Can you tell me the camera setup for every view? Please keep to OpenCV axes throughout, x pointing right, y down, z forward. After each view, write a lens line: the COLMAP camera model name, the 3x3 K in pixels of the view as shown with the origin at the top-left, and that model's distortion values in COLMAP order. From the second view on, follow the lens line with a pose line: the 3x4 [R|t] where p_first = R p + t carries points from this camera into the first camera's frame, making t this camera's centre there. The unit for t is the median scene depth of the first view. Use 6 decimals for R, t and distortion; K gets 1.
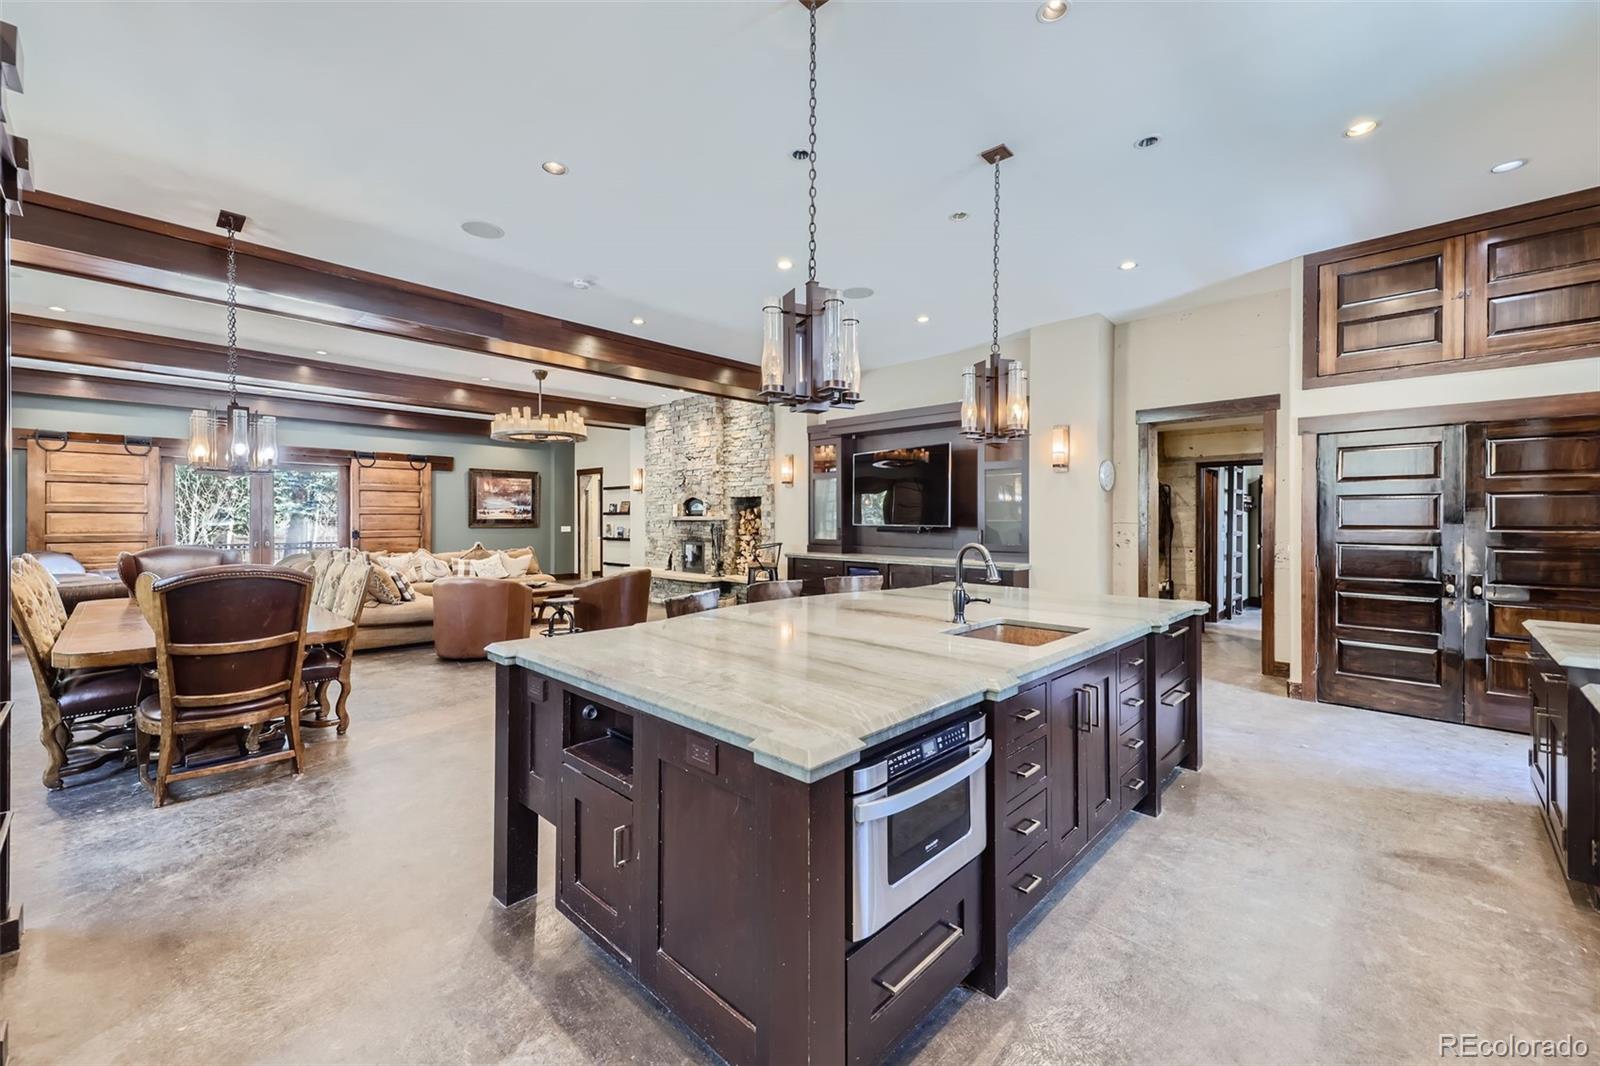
lens RADIAL K [[623.5, 0, 803.7], [0, 623.5, 525.5], [0, 0, 1]] dist [-0.000662, -0.000050]
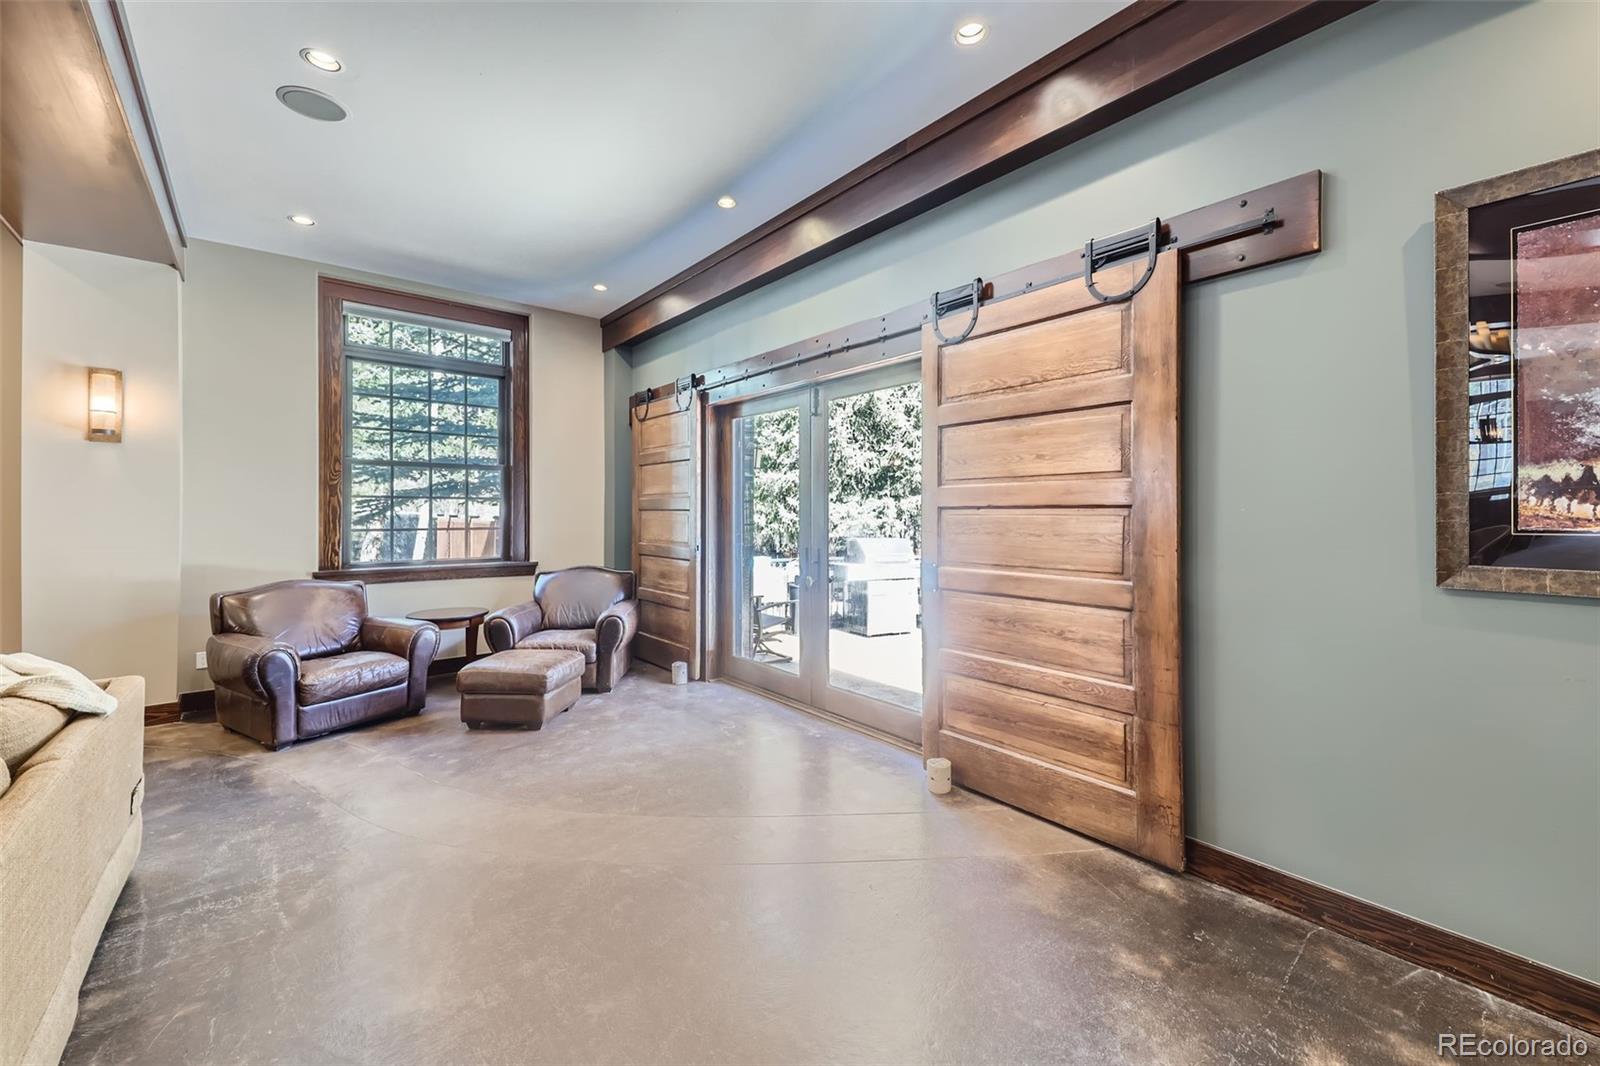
lens RADIAL K [[623.5, 0, 799.0], [0, 623.5, 521.9], [0, 0, 1]] dist [-0.000662, -0.000050]
pose [[-0.122343, 0.009514, -0.992442, -0.466691], [-0.003722, 0.999943, 0.010045, -0.016981], [0.992481, 0.004922, -0.122301, 1.090142]]
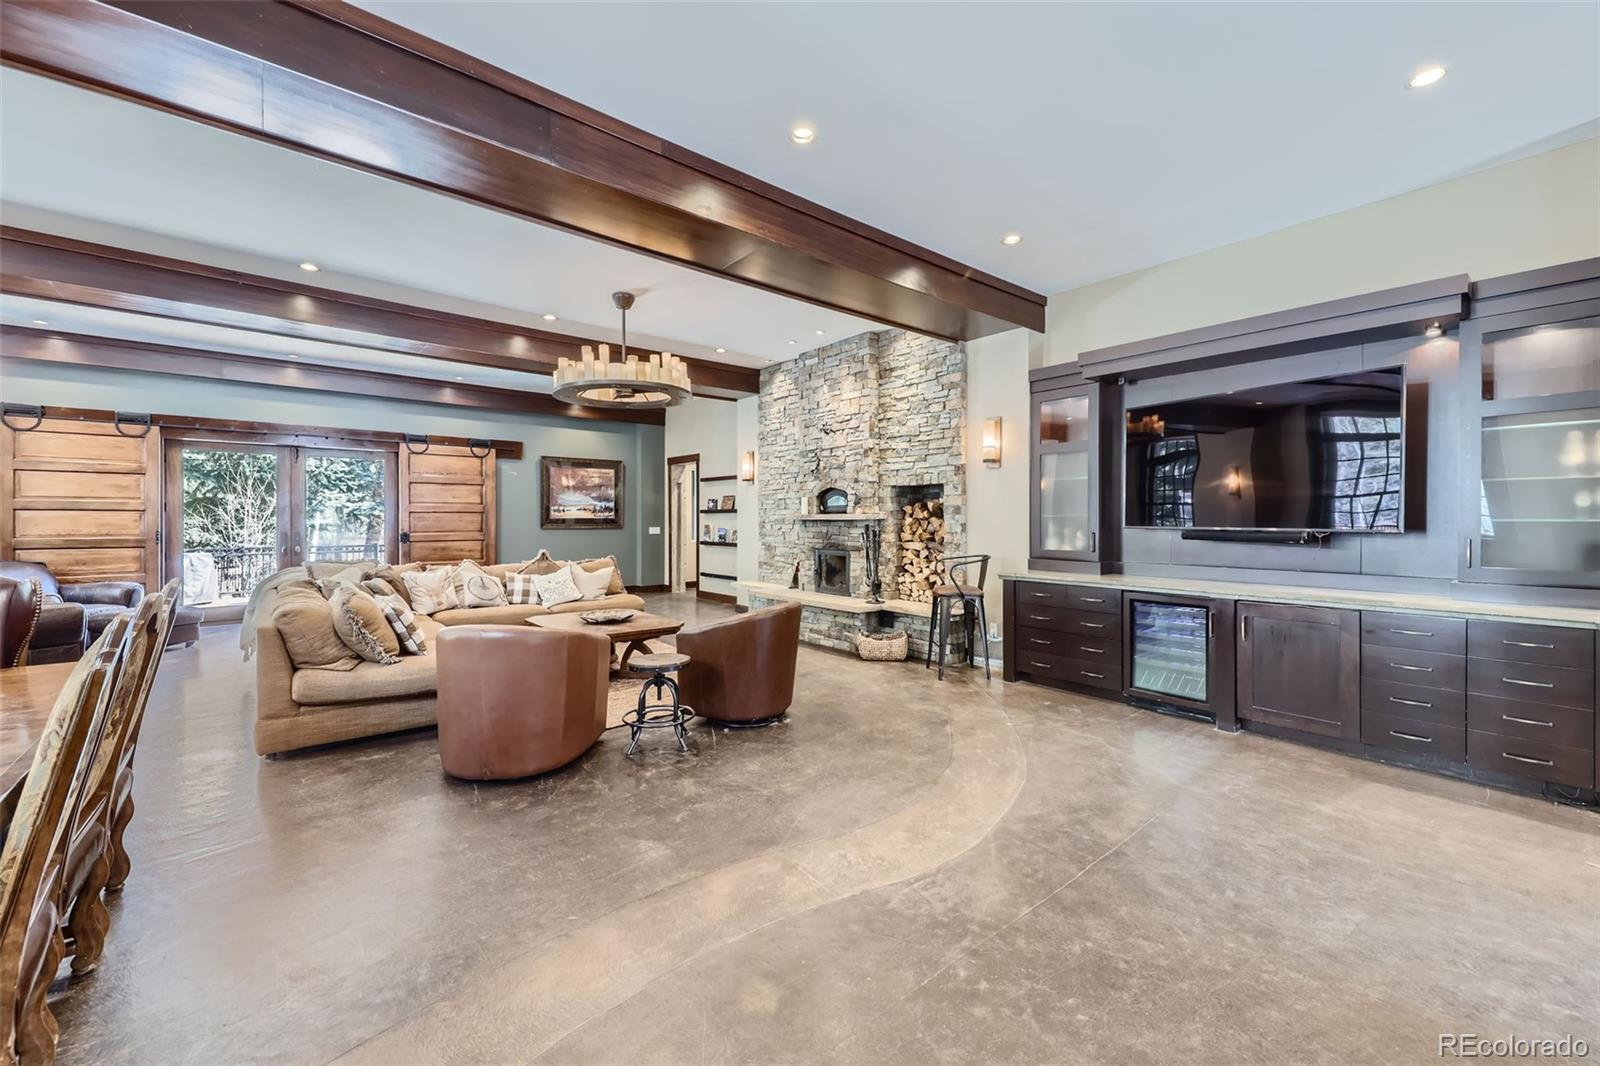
lens RADIAL K [[644.7, 0, 796.7], [0, 644.7, 527.1], [0, 0, 1]] dist [0.002068, 0.000058]
pose [[0.990162, 0.001136, -0.139922, -0.115859], [-0.000765, 0.999996, 0.002707, -0.002065], [0.139924, -0.002574, 0.990159, 0.277083]]
